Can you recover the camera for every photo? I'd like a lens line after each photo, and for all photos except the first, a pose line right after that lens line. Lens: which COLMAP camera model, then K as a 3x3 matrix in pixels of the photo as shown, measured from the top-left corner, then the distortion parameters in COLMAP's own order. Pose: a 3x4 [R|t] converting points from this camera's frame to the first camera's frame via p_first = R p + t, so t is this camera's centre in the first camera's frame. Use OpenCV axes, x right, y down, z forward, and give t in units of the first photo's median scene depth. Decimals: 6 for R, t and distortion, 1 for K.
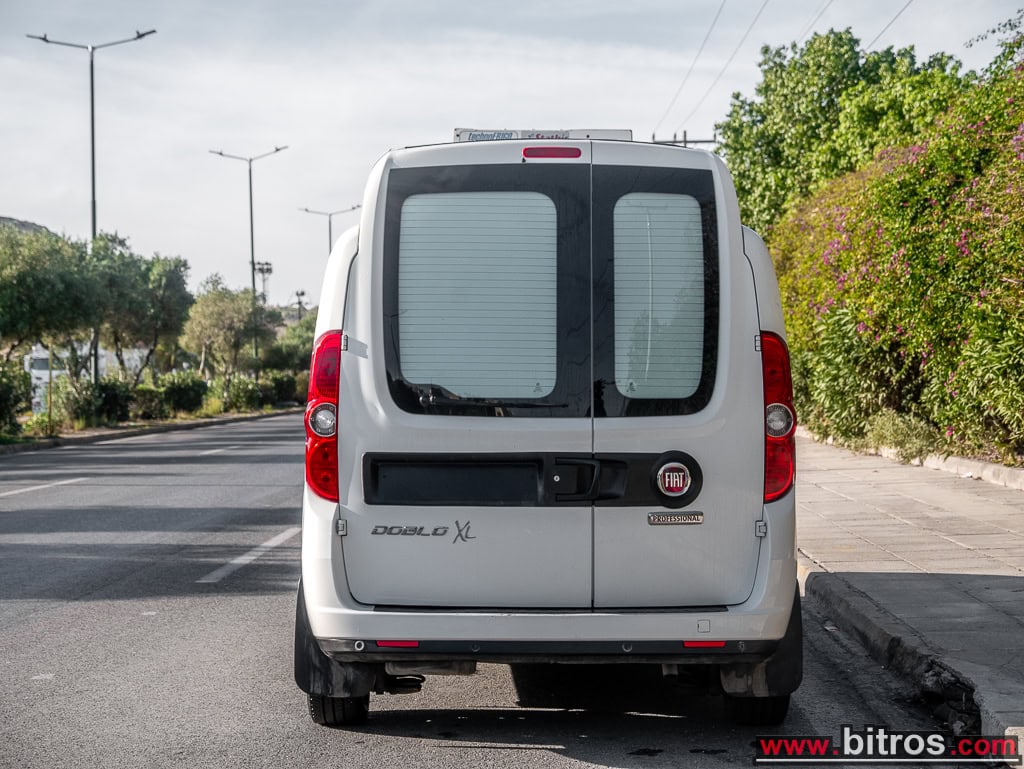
lens RADIAL K [[1848.6, 0, 512.0], [0, 1848.6, 384.5], [0, 0, 1]] dist [0.112186, 0.142018]
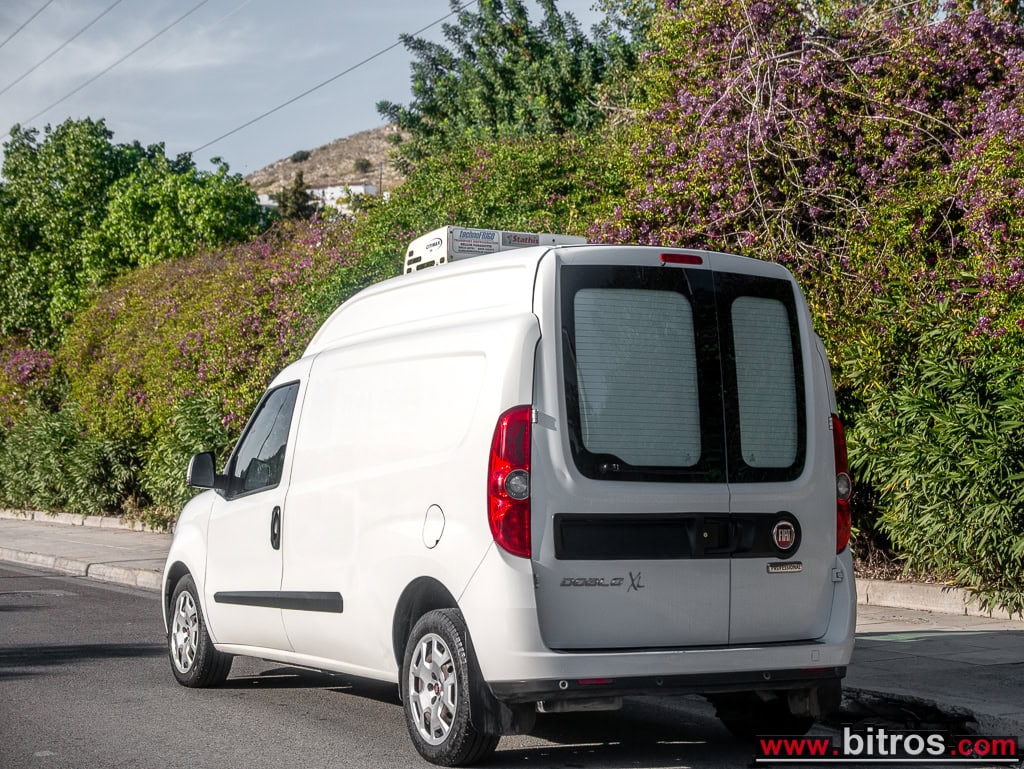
lens RADIAL K [[1893.4, 0, 512.0], [0, 1893.4, 384.5], [0, 0, 1]] dist [0.147304, 0.294905]
pose [[0.884940, 0.027654, 0.464883, -0.633418], [-0.004317, 0.998680, -0.051190, 0.017115], [-0.465685, 0.043293, 0.883891, -0.016084]]
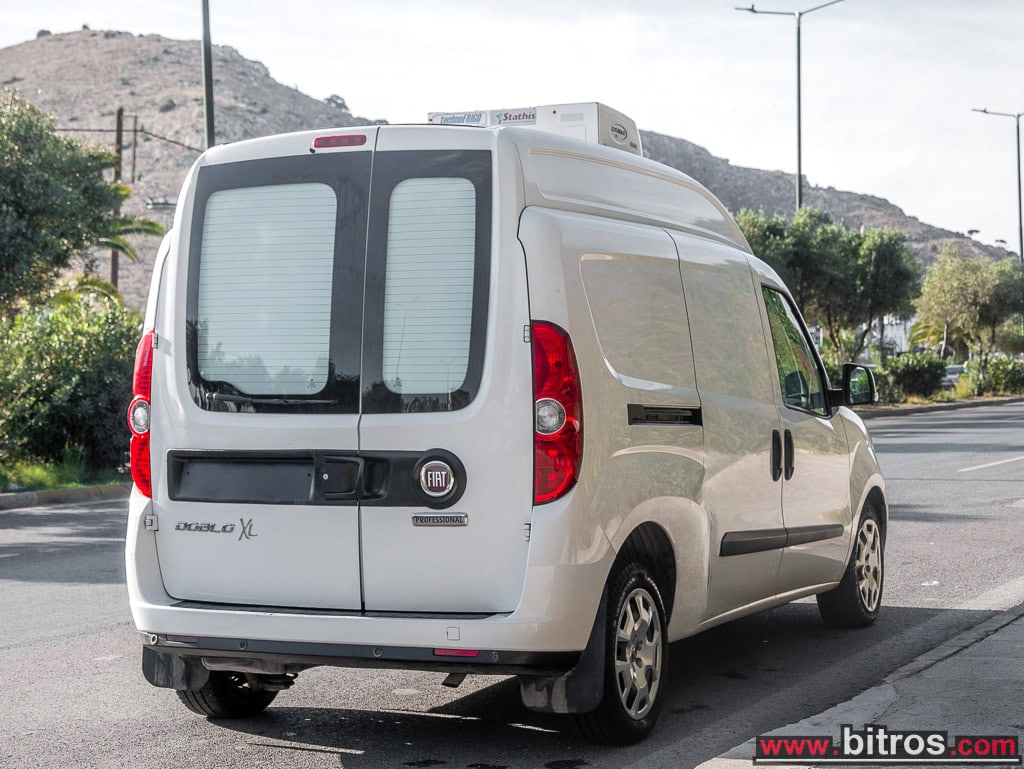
lens RADIAL K [[1989.6, 0, 512.0], [0, 1989.6, 384.5], [0, 0, 1]] dist [0.127037, -0.013793]
pose [[0.907904, -0.009160, -0.419078, 0.539832], [0.013242, 0.999889, 0.006833, -0.003545], [0.418969, -0.011753, 0.907924, 0.085514]]
